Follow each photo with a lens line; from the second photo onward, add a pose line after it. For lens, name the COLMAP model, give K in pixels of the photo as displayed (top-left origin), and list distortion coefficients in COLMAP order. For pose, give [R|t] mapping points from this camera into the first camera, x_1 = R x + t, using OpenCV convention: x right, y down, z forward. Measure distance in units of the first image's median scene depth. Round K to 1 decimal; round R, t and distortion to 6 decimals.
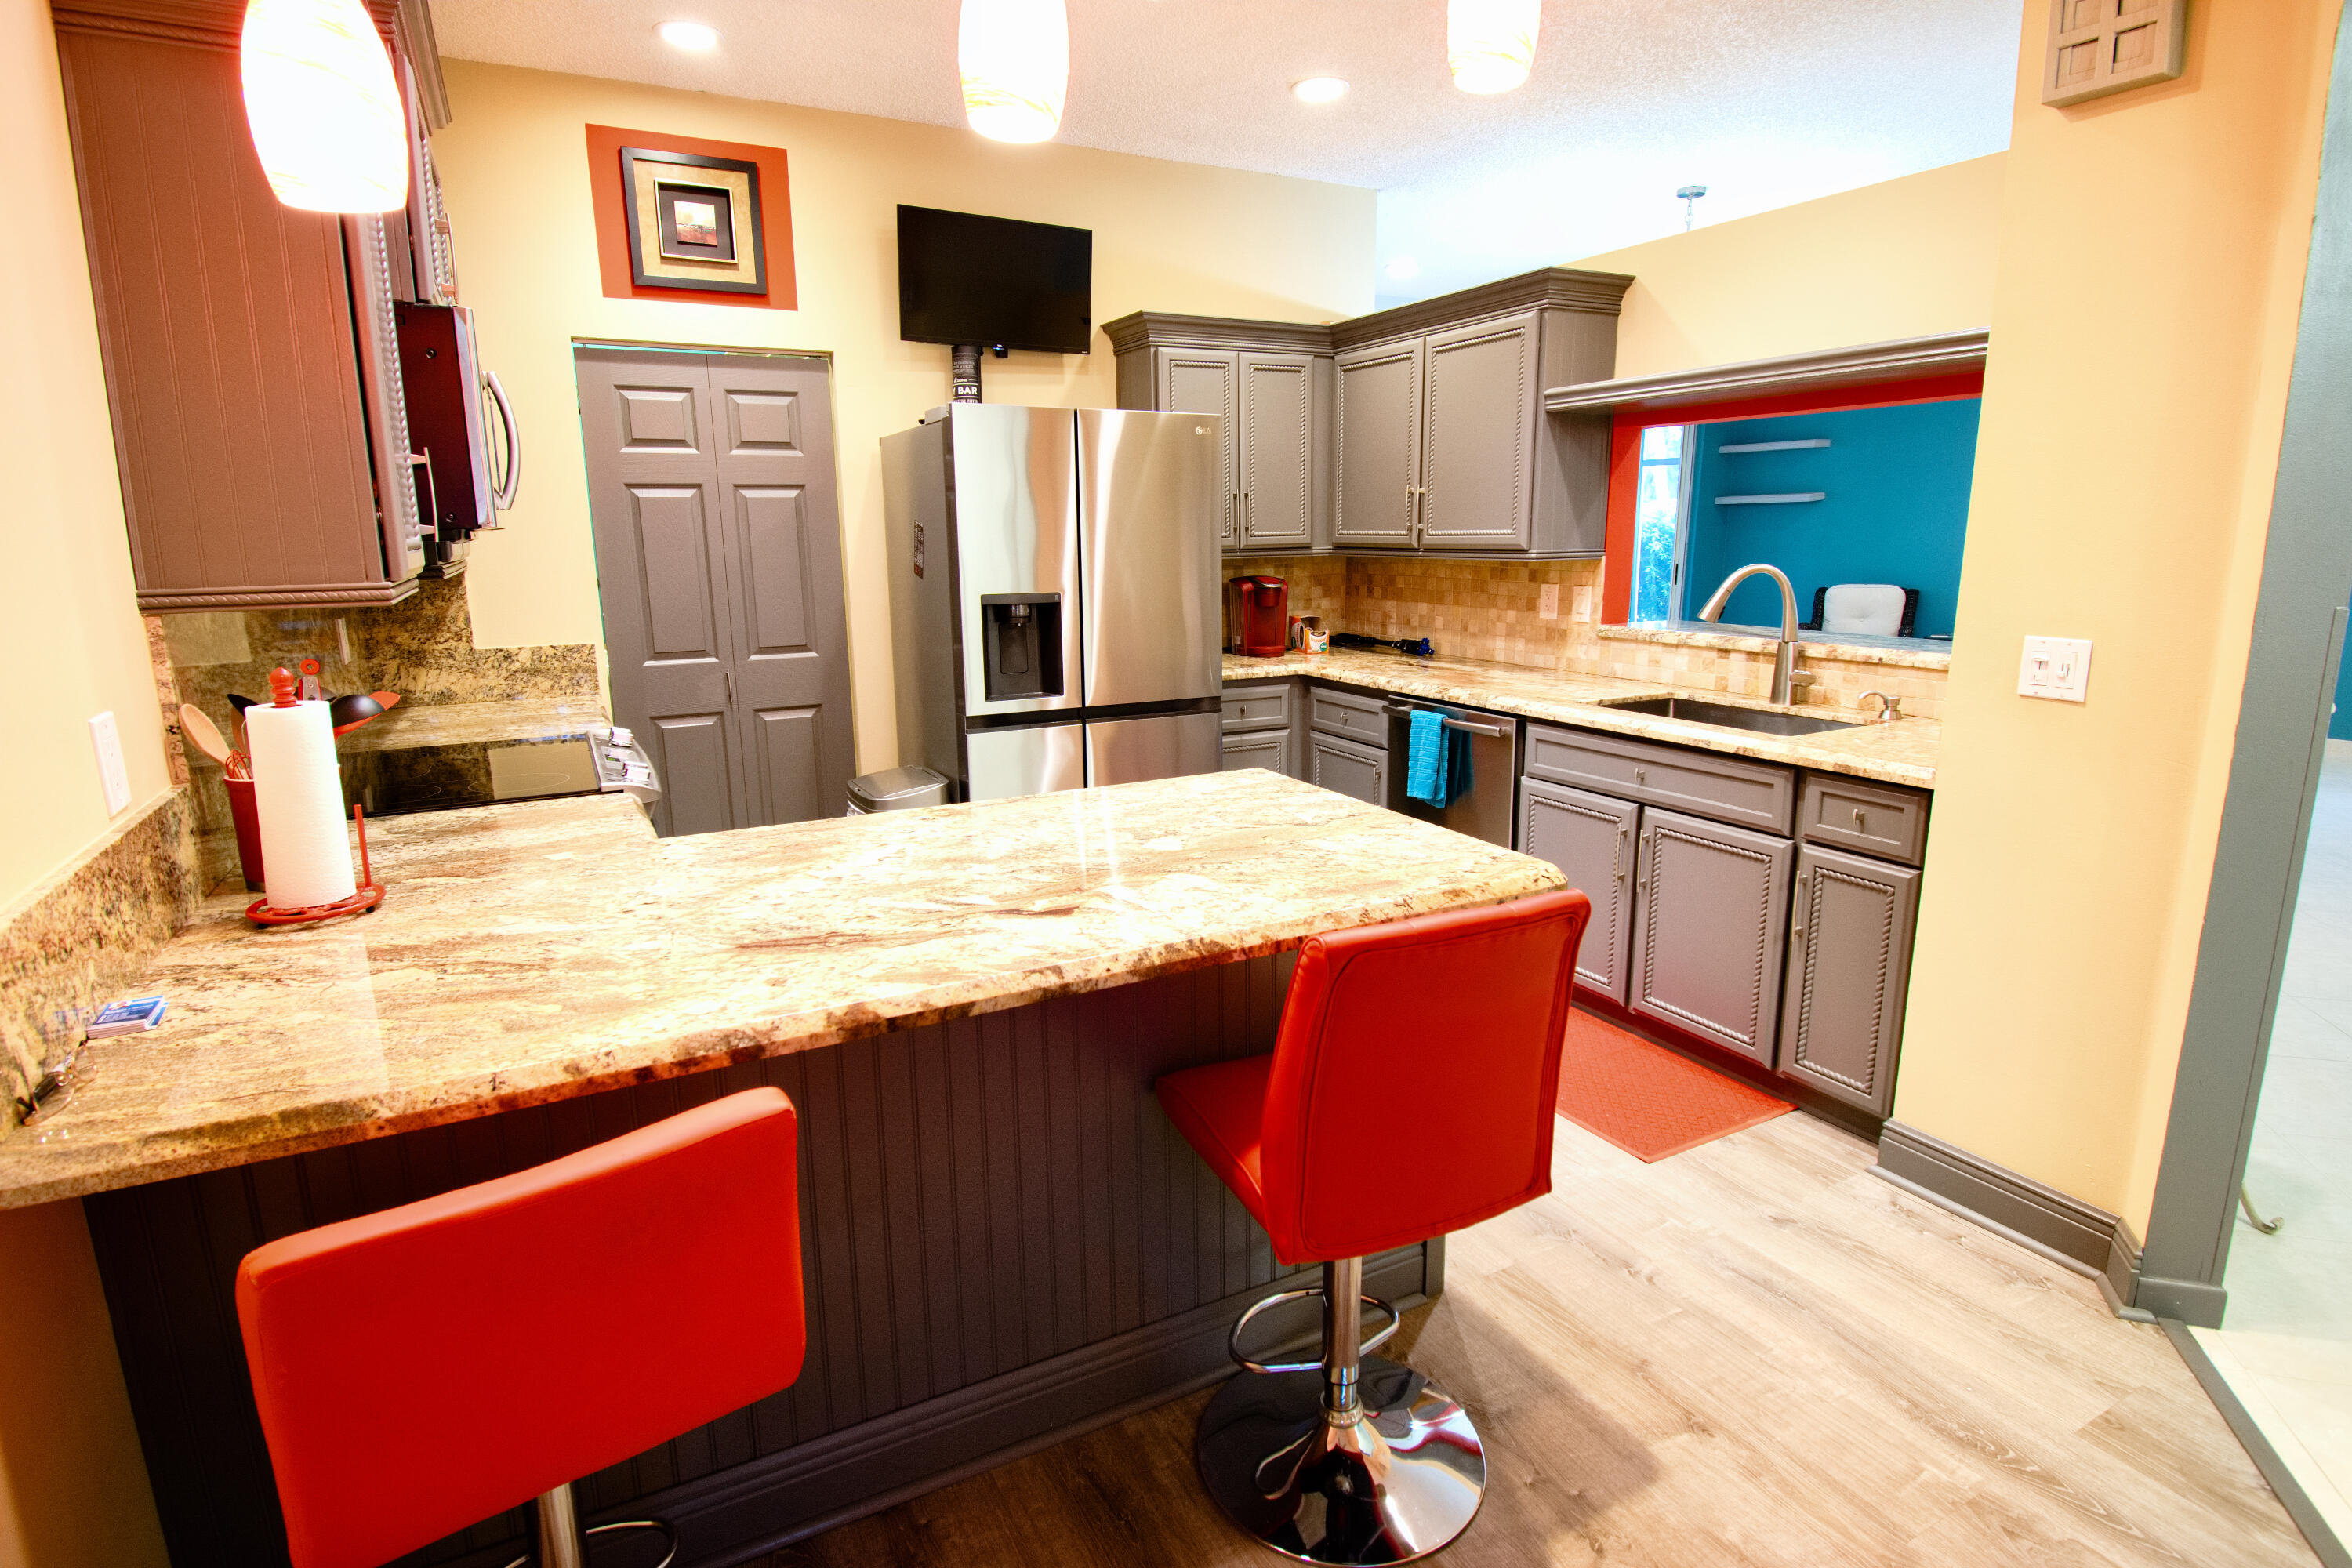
lens RADIAL K [[1188.4, 0, 1180.4], [0, 1188.4, 783.0], [0, 0, 1]] dist [0.013099, -0.024542]
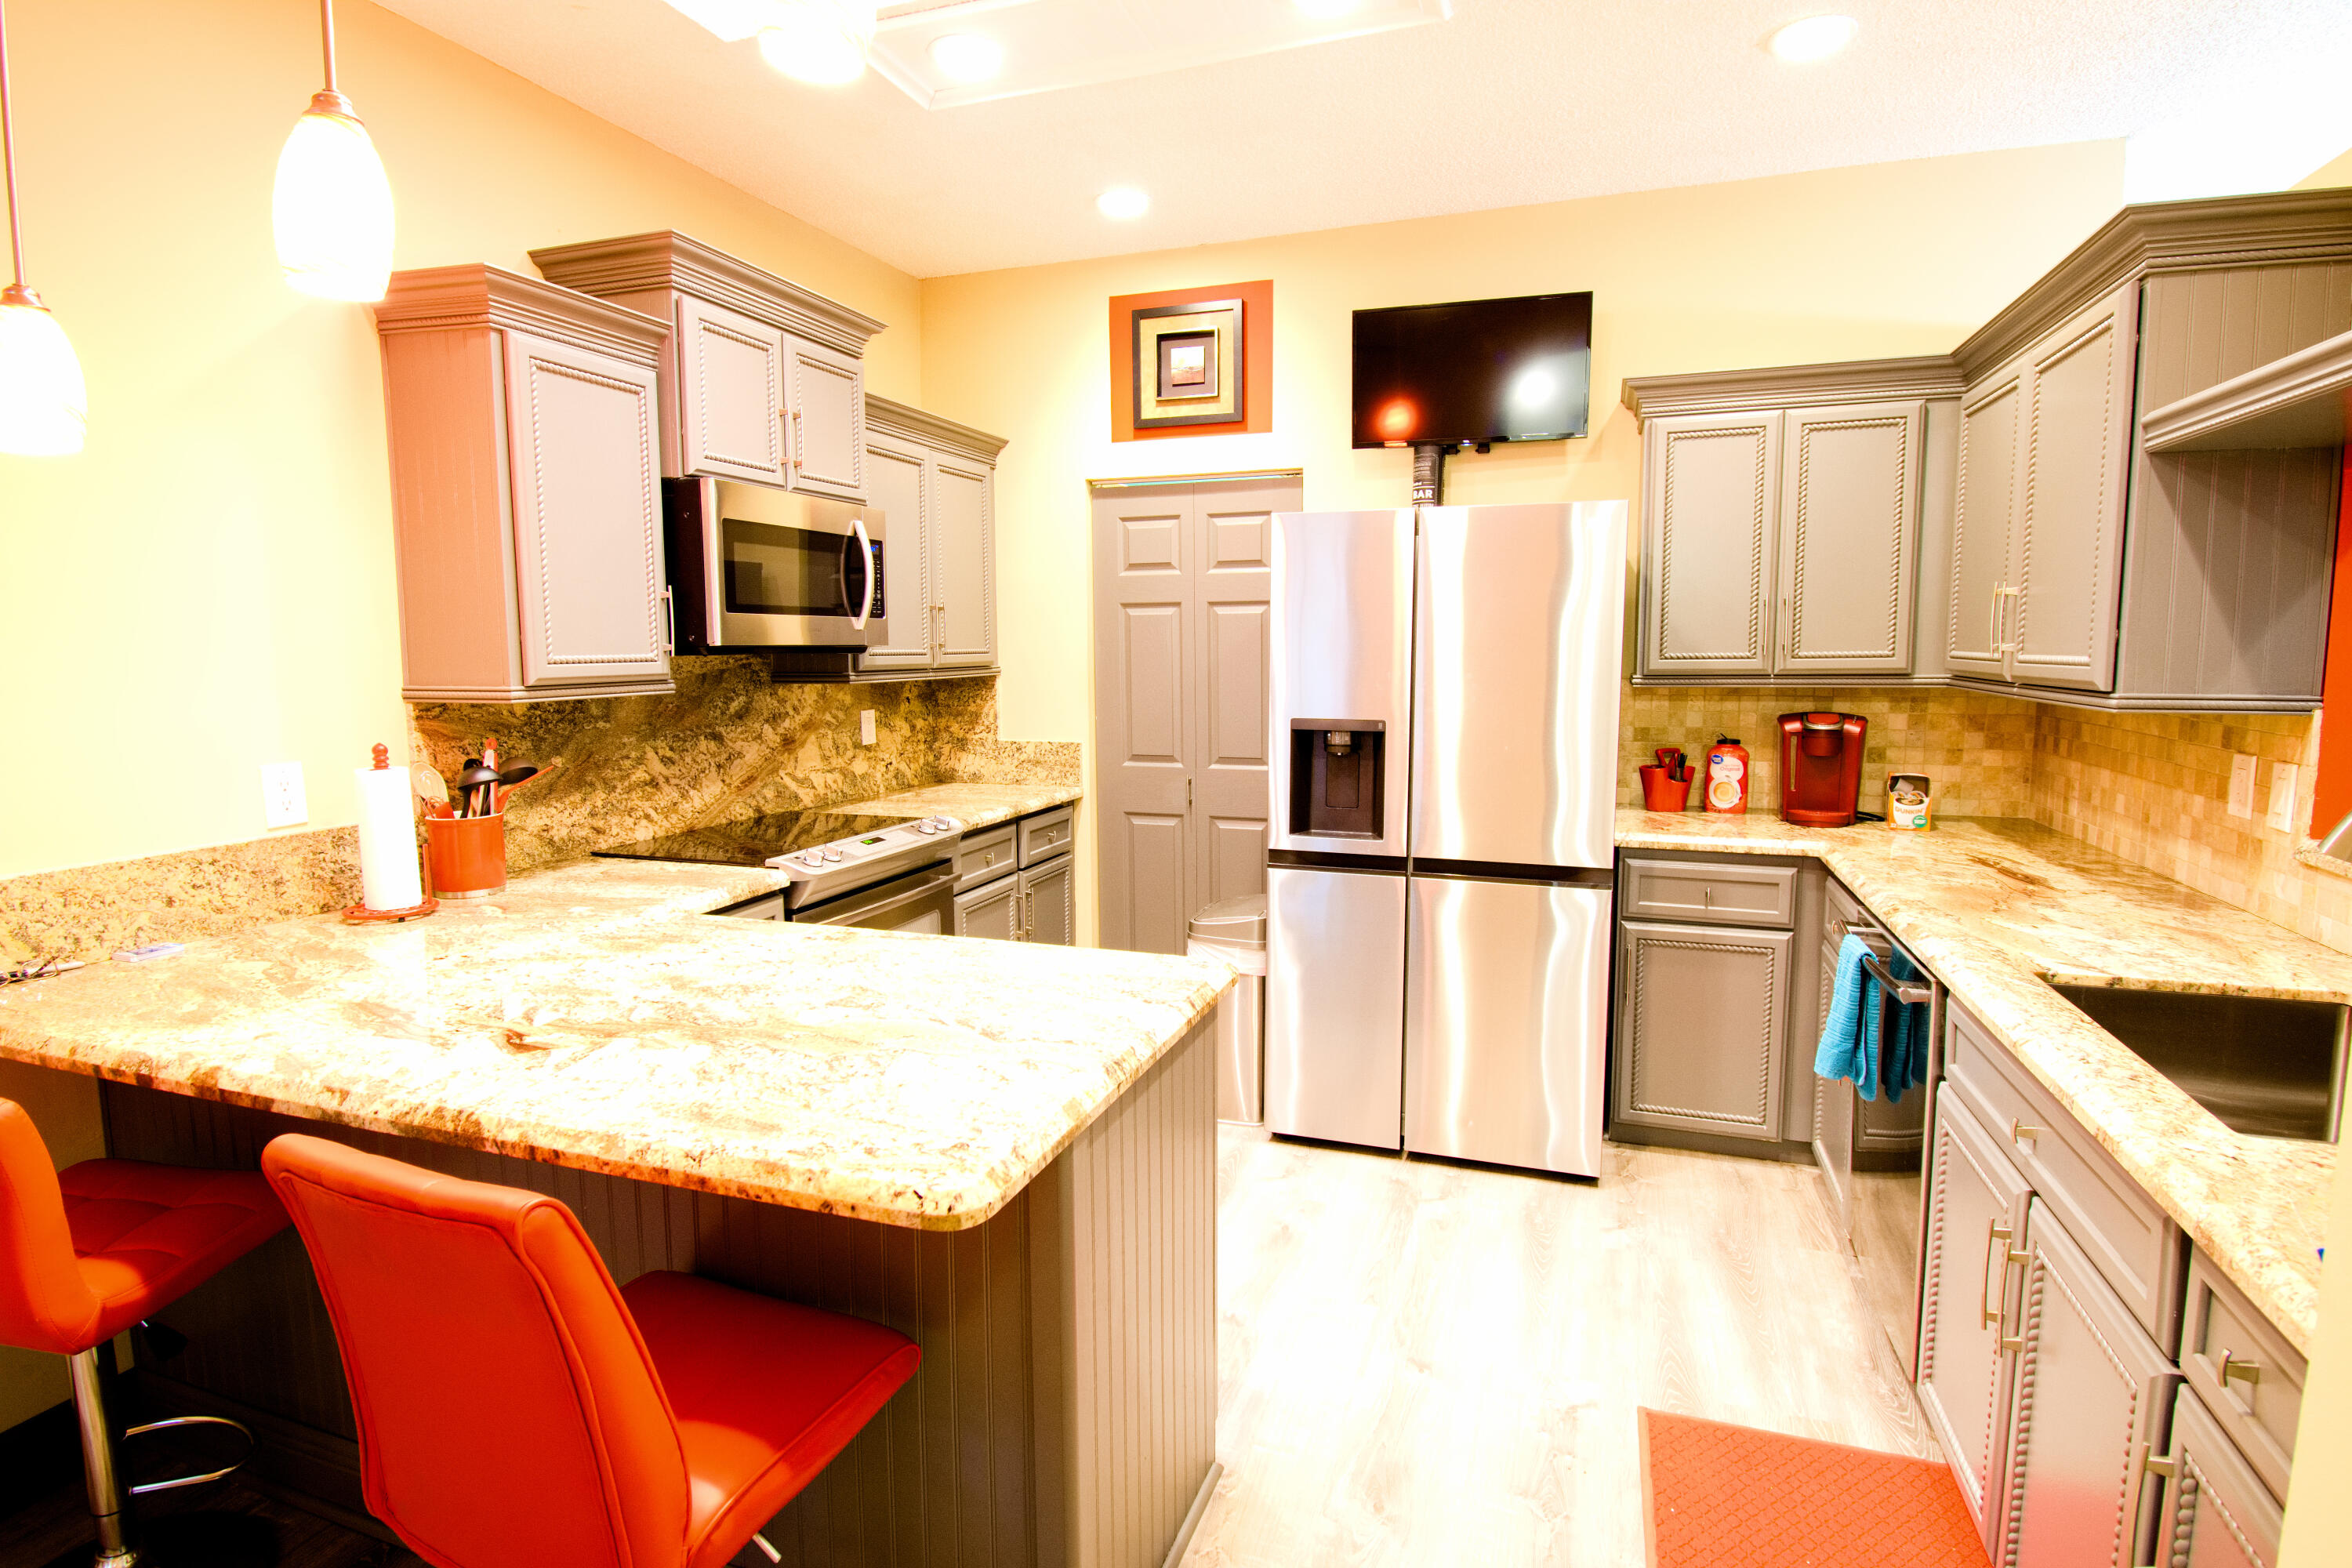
lens RADIAL K [[1188.4, 0, 1180.0], [0, 1188.4, 785.8], [0, 0, 1]] dist [0.013099, -0.024542]
pose [[0.679457, 0.094681, -0.727581, 0.424008], [-0.155826, 0.987638, -0.016997, -0.075885], [0.716977, 0.124925, 0.685812, 0.310862]]
